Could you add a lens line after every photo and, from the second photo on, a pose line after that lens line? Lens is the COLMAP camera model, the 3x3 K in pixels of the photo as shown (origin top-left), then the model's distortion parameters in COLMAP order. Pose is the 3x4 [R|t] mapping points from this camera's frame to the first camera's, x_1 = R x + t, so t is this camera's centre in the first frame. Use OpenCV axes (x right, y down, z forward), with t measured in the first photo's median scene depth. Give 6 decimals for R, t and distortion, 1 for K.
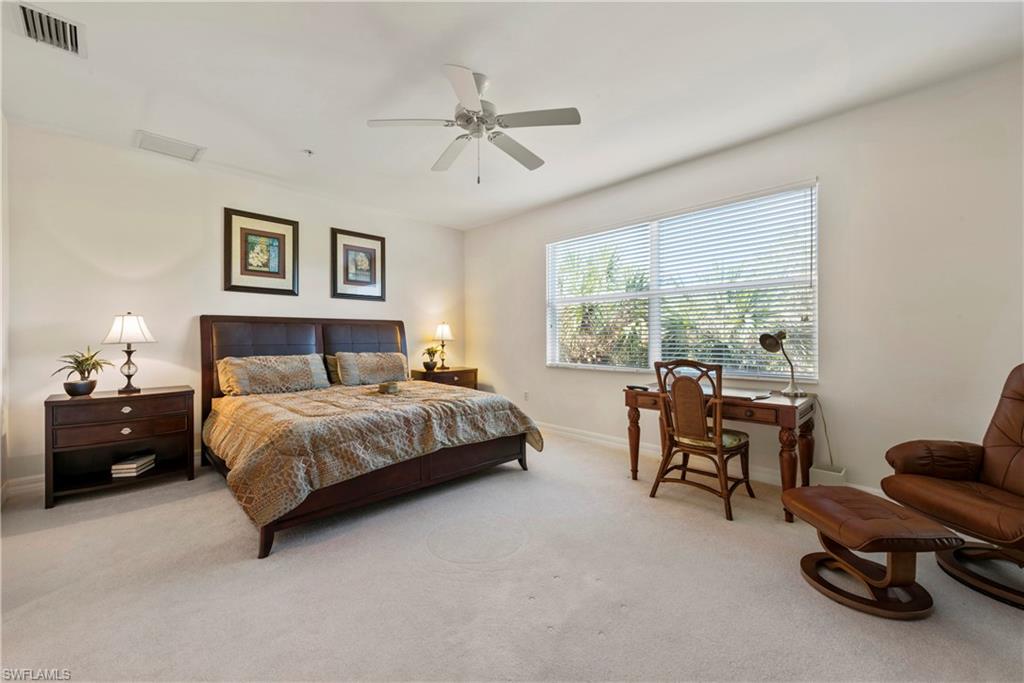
lens RADIAL K [[401.3, 0, 513.8], [0, 401.3, 341.5], [0, 0, 1]] dist [0.009842, -0.002062]
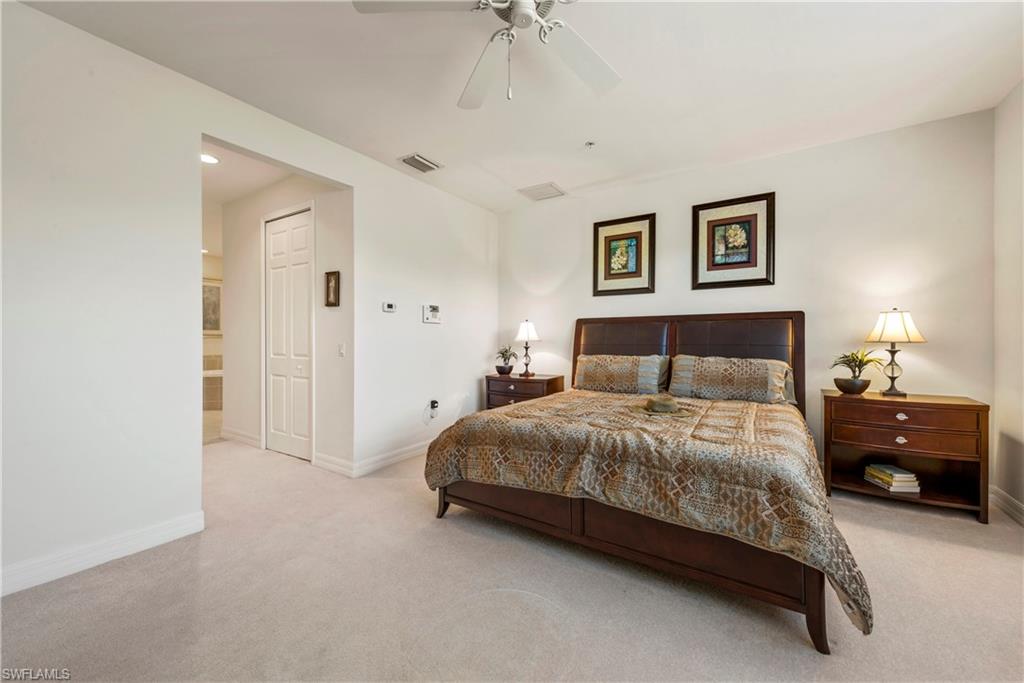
lens RADIAL K [[401.3, 0, 512.4], [0, 401.3, 338.1], [0, 0, 1]] dist [0.009842, -0.002062]
pose [[0.196348, 0.000496, -0.980534, 0.335603], [-0.008425, 0.999964, -0.001181, -0.004094], [0.980498, 0.008493, 0.196346, 0.532507]]
